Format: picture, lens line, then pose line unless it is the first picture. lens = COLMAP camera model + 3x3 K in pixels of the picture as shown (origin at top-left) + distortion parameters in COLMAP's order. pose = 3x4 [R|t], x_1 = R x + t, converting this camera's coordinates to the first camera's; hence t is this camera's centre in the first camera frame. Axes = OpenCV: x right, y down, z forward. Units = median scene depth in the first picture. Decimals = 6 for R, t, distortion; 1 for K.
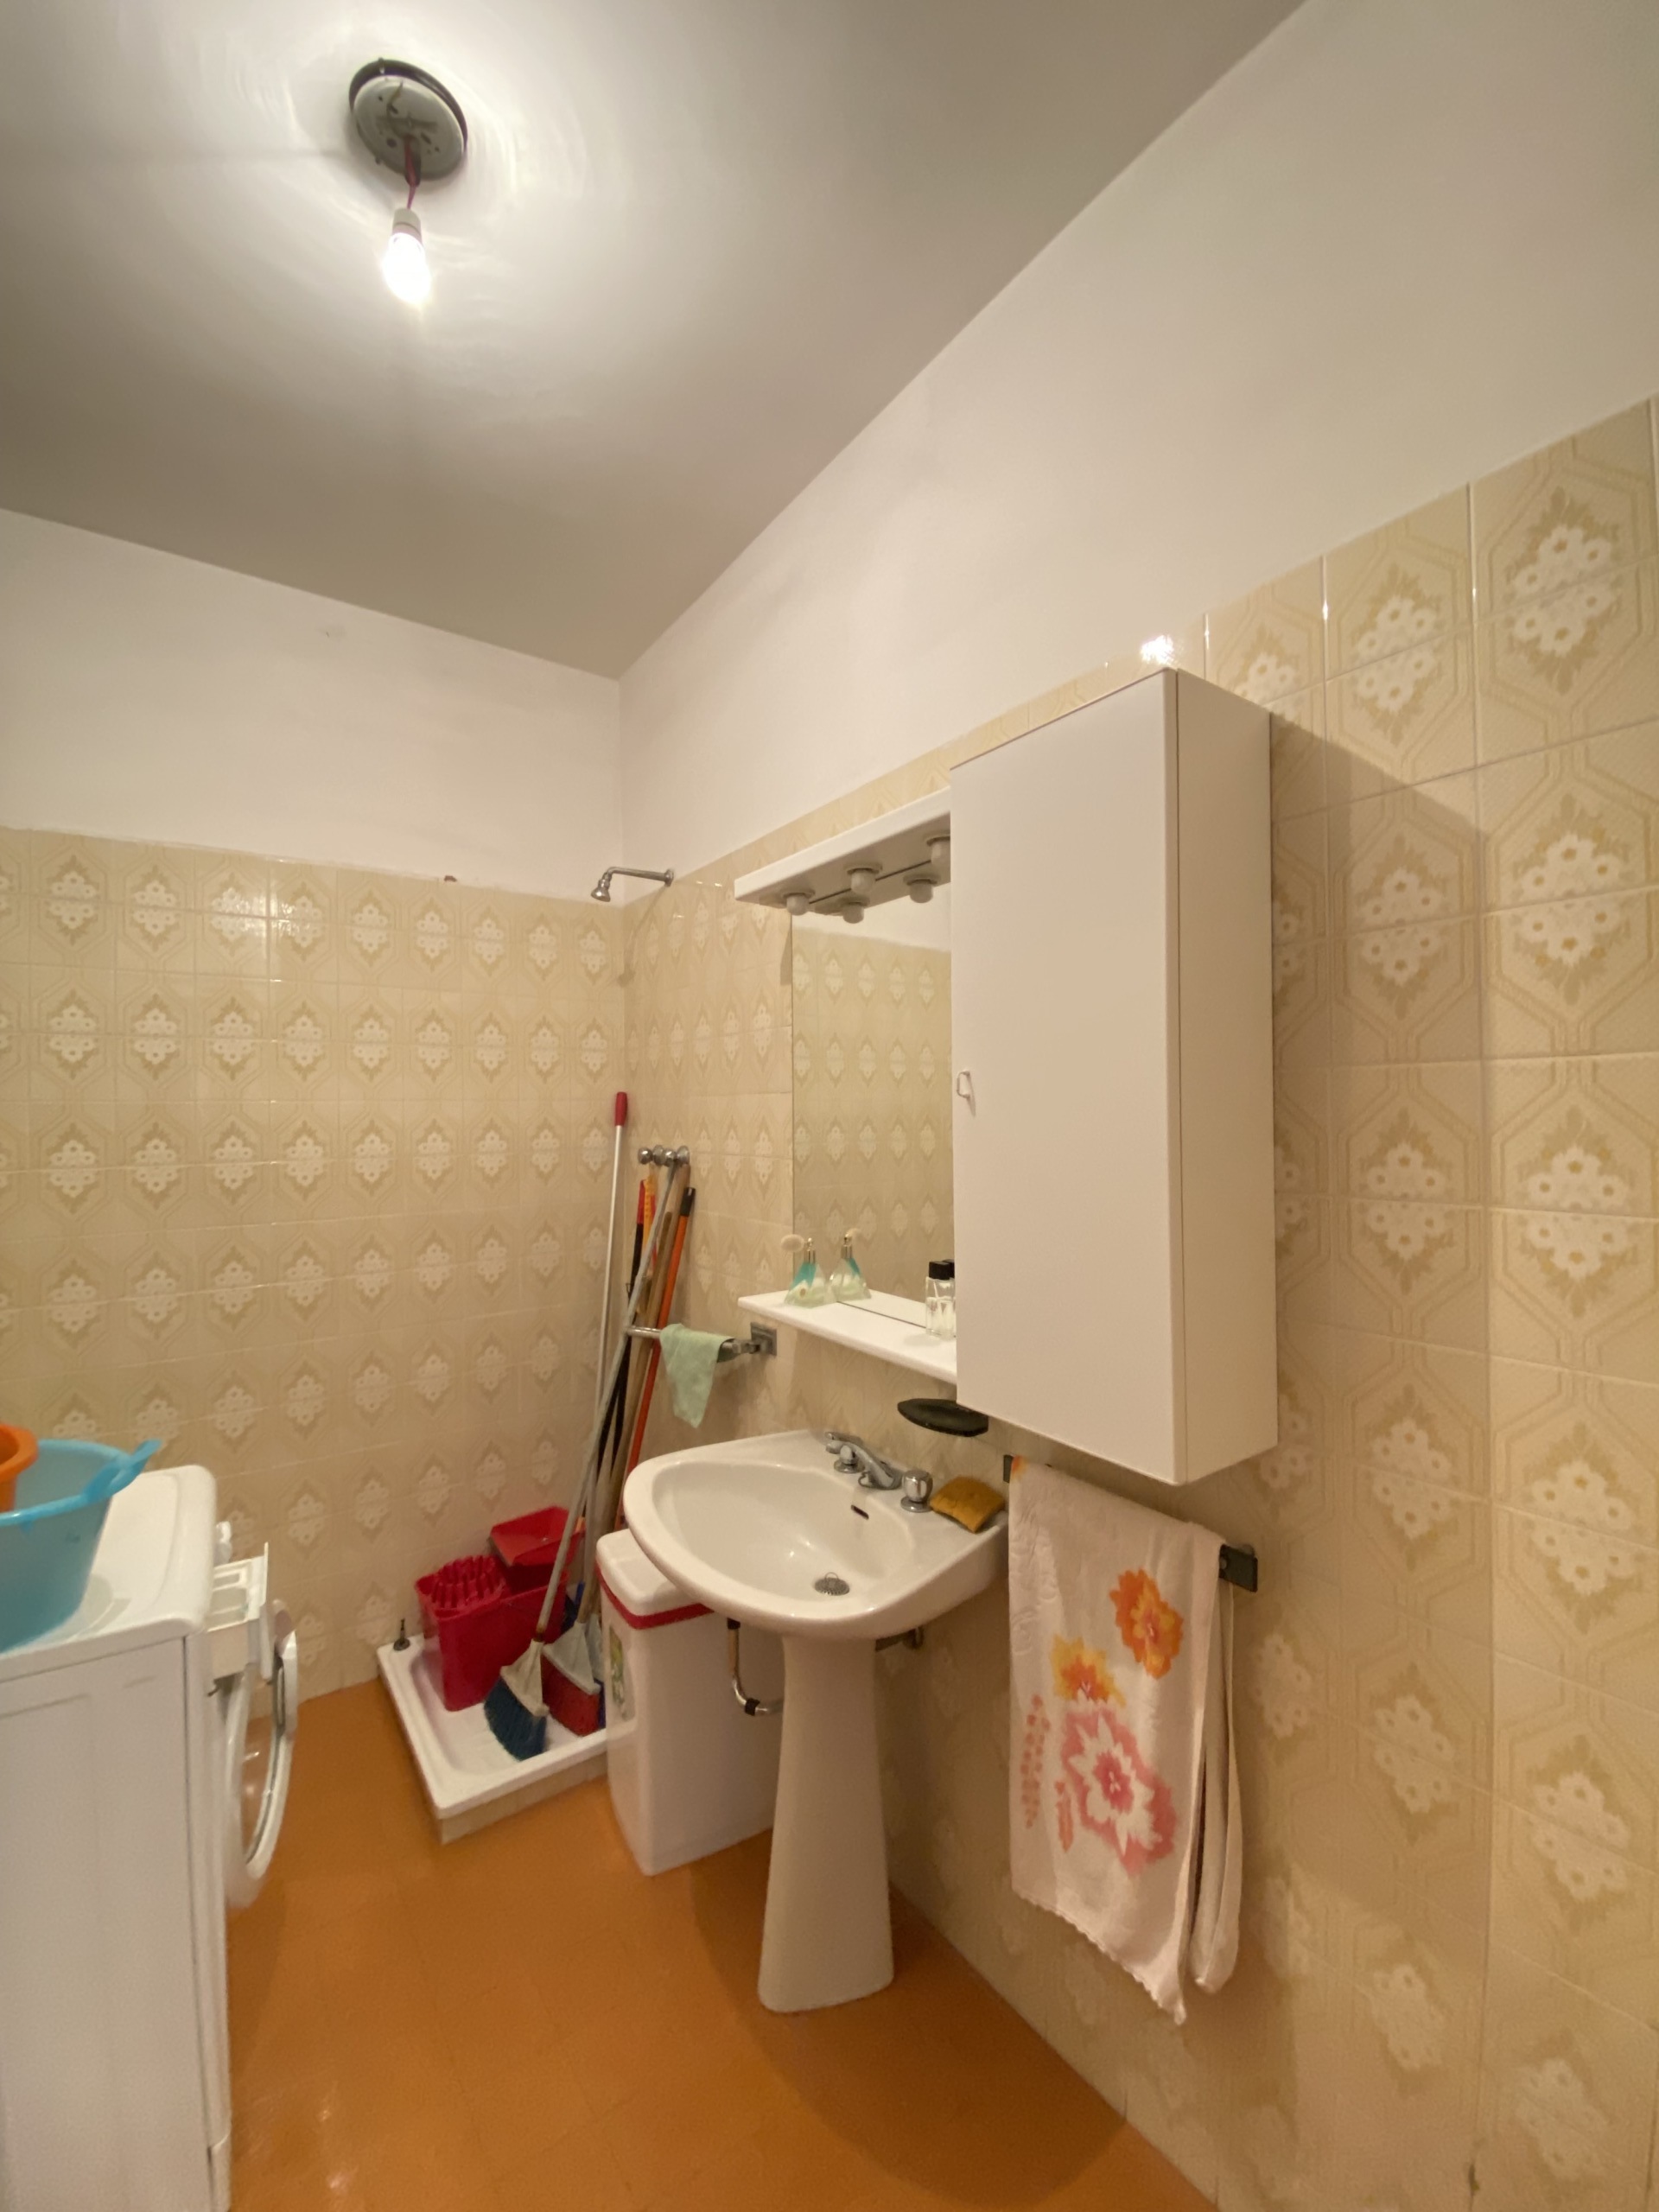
lens RADIAL K [[895.8, 0, 822.2], [0, 895.8, 1105.5], [0, 0, 1]] dist [0.030578, -0.026579]
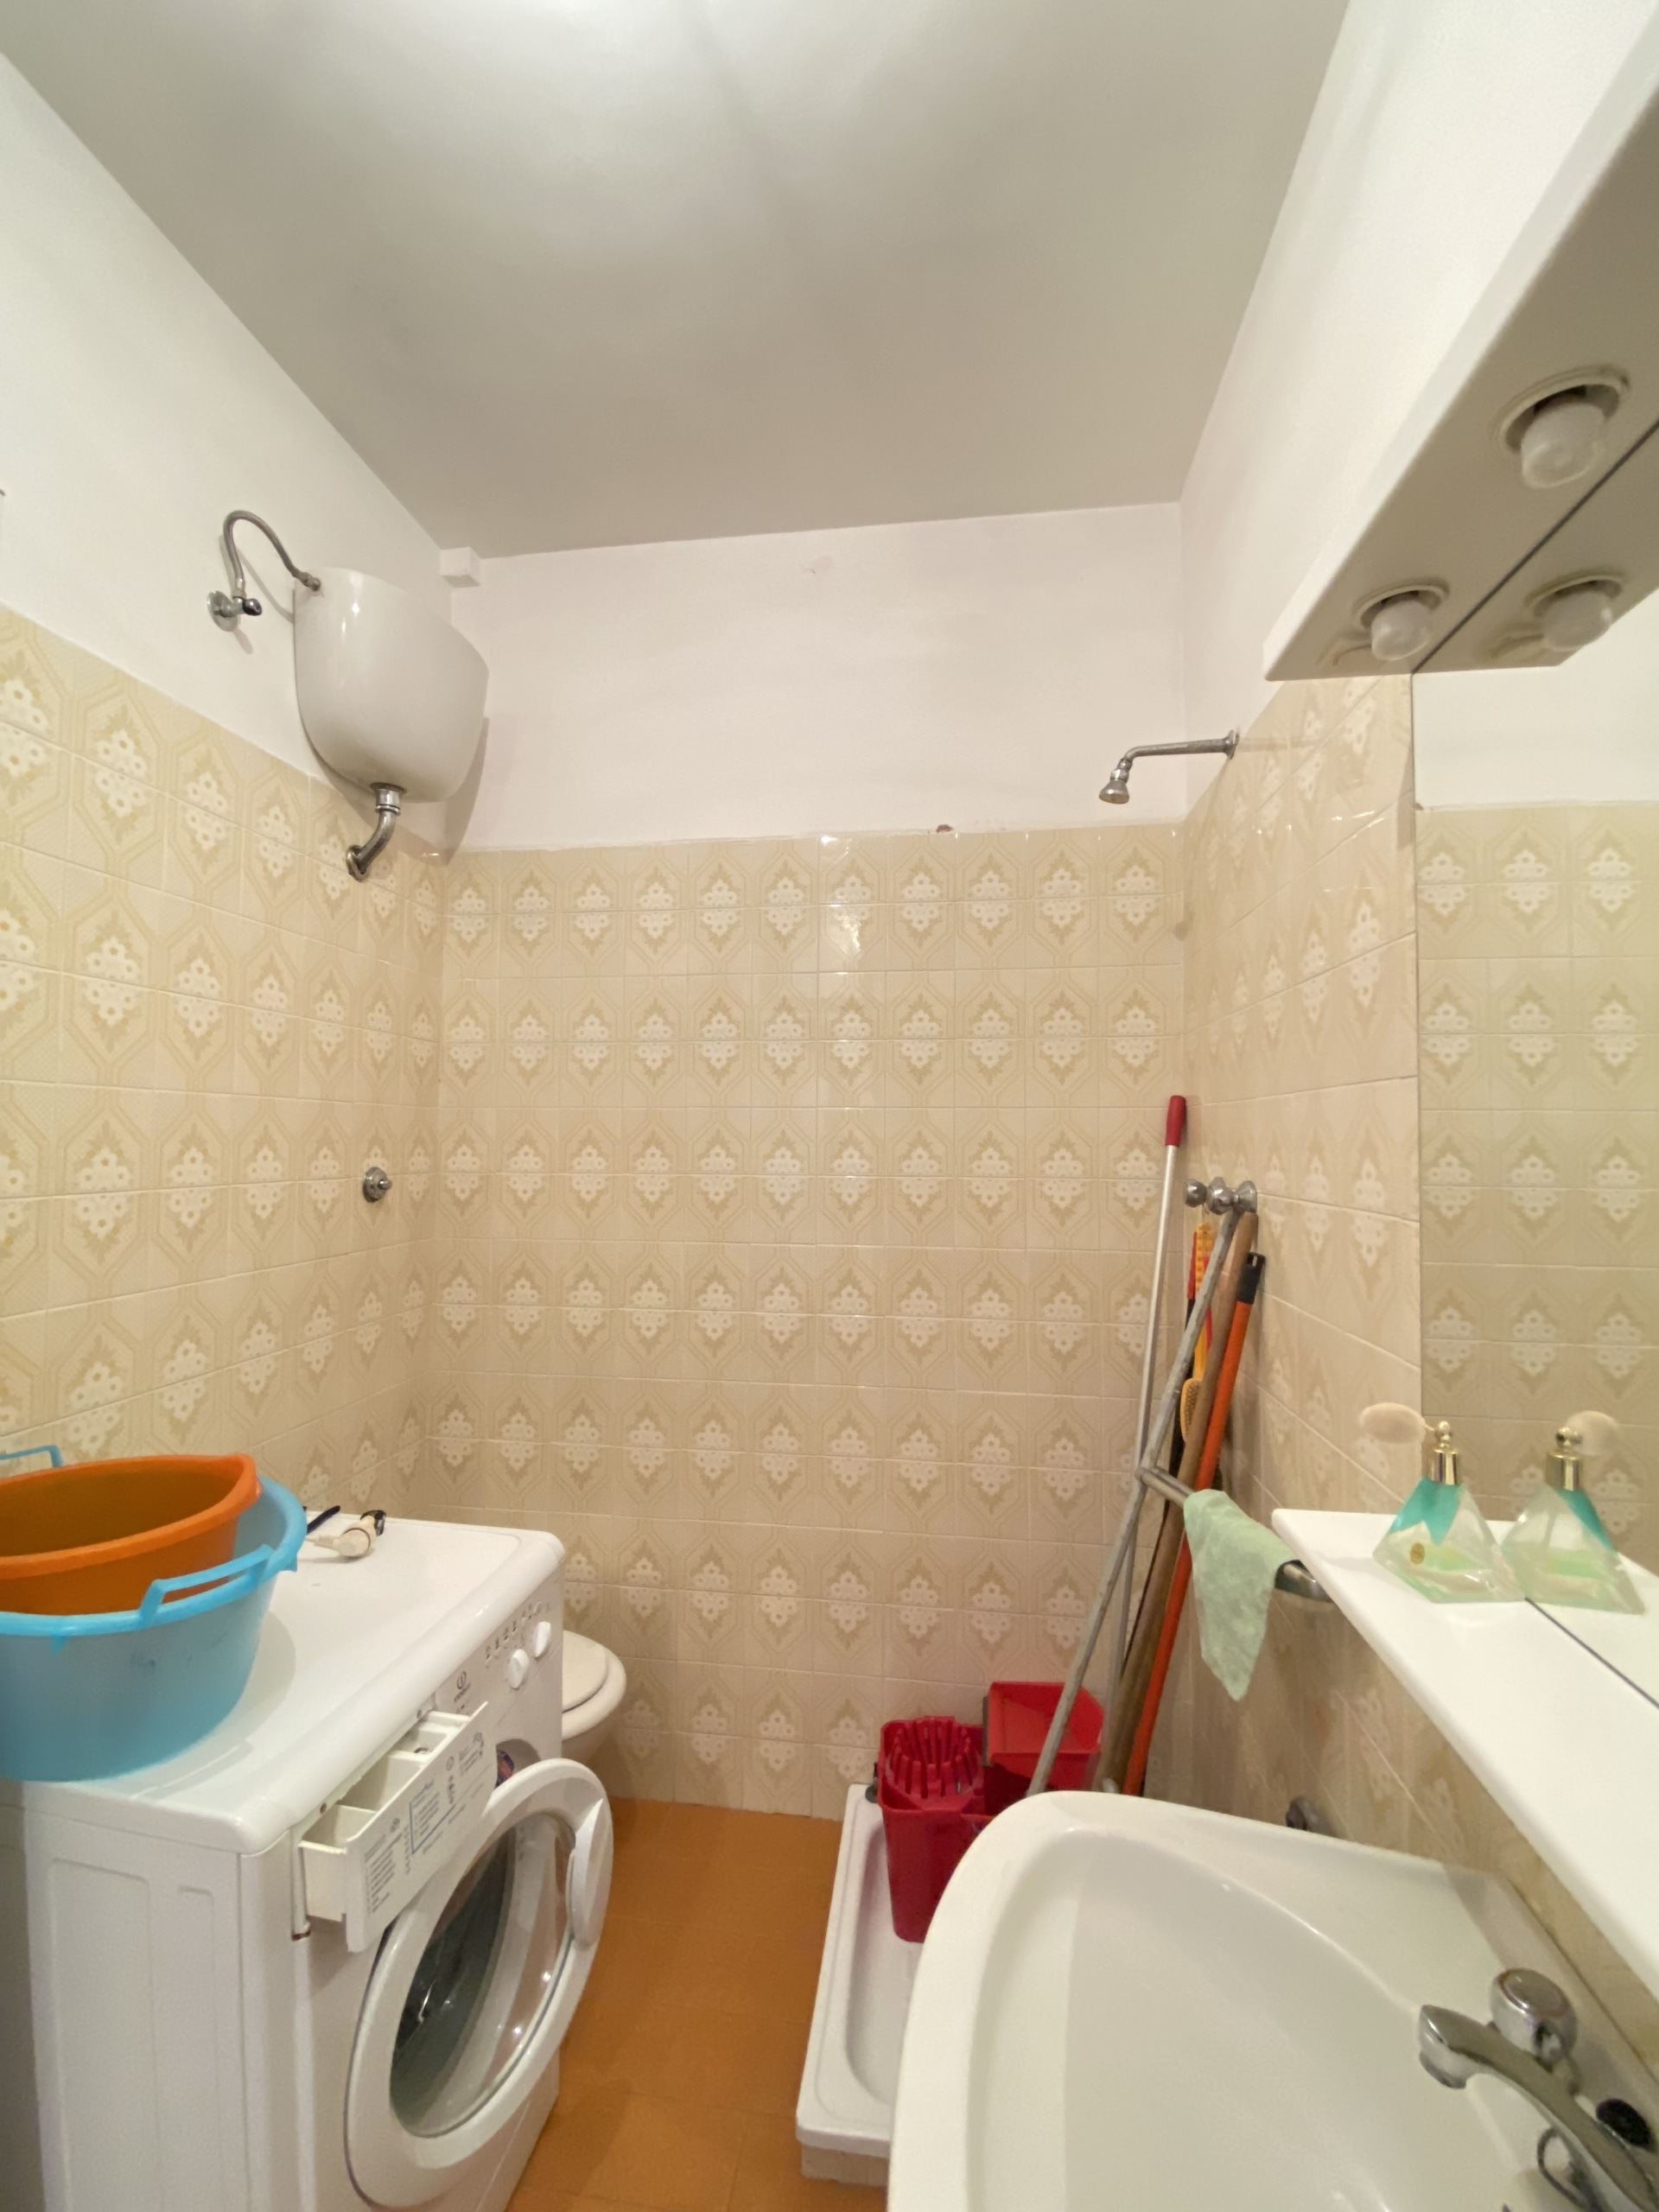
lens RADIAL K [[895.8, 0, 822.2], [0, 895.8, 1105.5], [0, 0, 1]] dist [0.030578, -0.026579]
pose [[0.731862, -0.009344, -0.681388, 0.045748], [-0.009654, 0.999663, -0.024078, 0.012413], [0.681384, 0.024199, 0.731526, 0.372798]]
